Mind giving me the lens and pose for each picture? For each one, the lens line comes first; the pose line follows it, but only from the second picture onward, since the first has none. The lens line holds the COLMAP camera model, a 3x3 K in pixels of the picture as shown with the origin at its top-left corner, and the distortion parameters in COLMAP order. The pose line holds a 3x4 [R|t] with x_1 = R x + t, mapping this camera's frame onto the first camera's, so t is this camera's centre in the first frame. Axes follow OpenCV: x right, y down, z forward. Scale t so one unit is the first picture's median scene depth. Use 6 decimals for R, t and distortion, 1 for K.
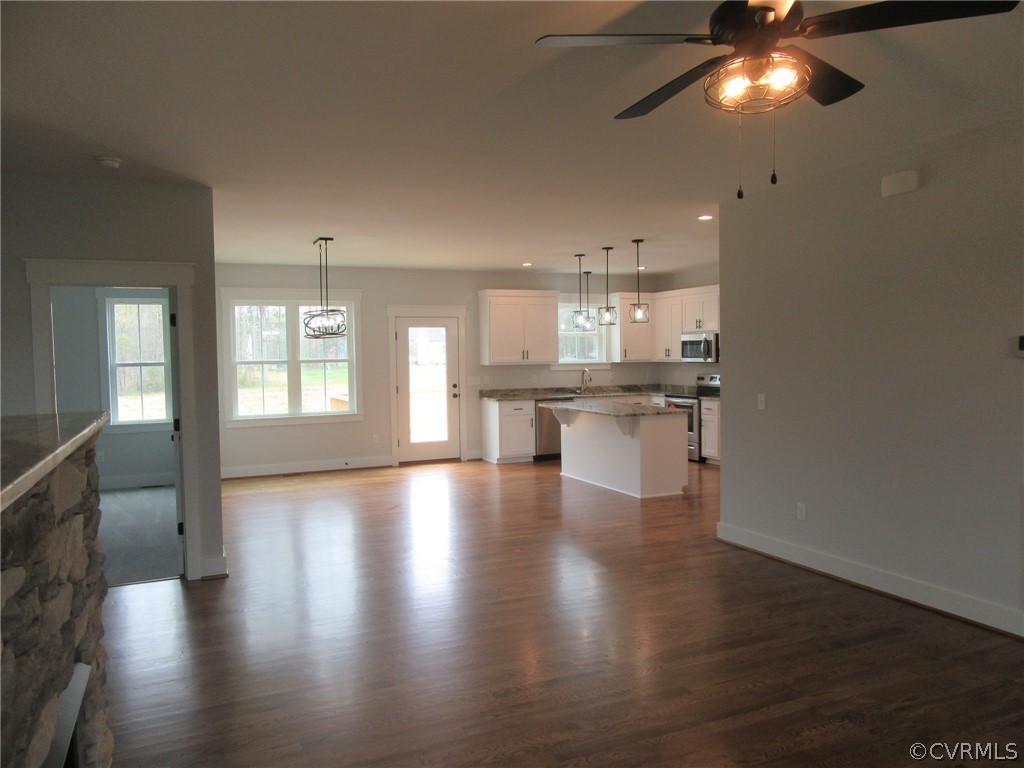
lens RADIAL K [[760.1, 0, 513.1], [0, 760.1, 386.2], [0, 0, 1]] dist [-0.001667, -0.009280]
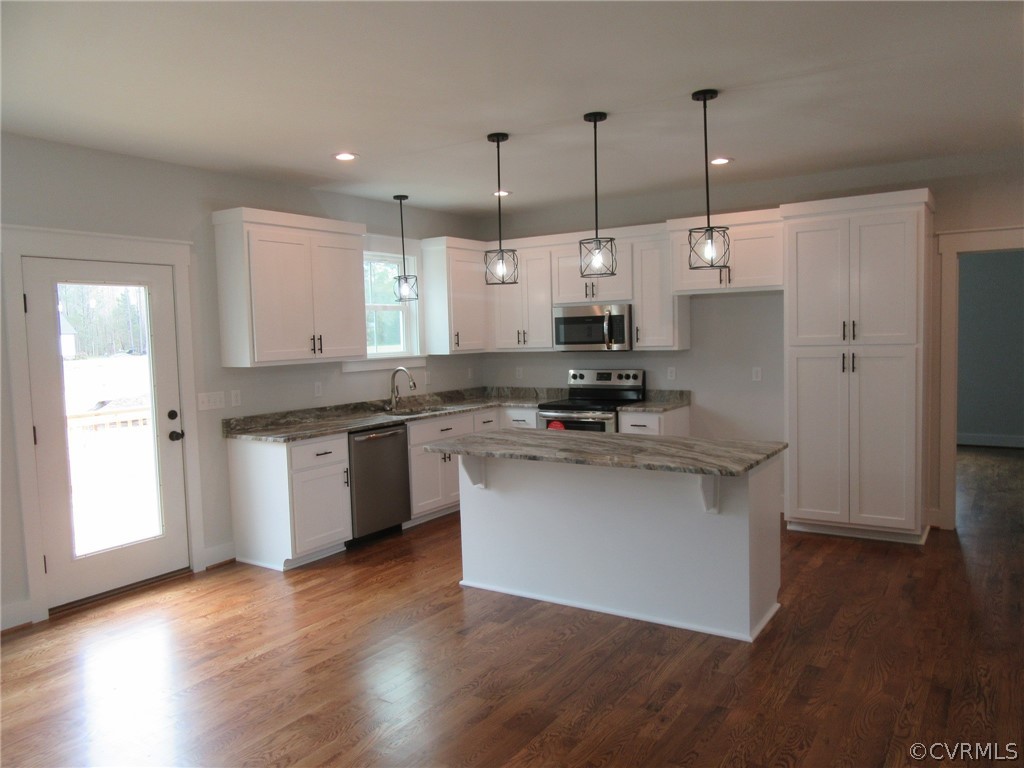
lens RADIAL K [[760.1, 0, 508.1], [0, 760.1, 379.6], [0, 0, 1]] dist [-0.001667, -0.009280]
pose [[0.838696, -0.042911, 0.542907, -0.153644], [0.040233, 0.999049, 0.016811, -0.020947], [-0.543112, 0.007743, 0.839625, 0.501465]]
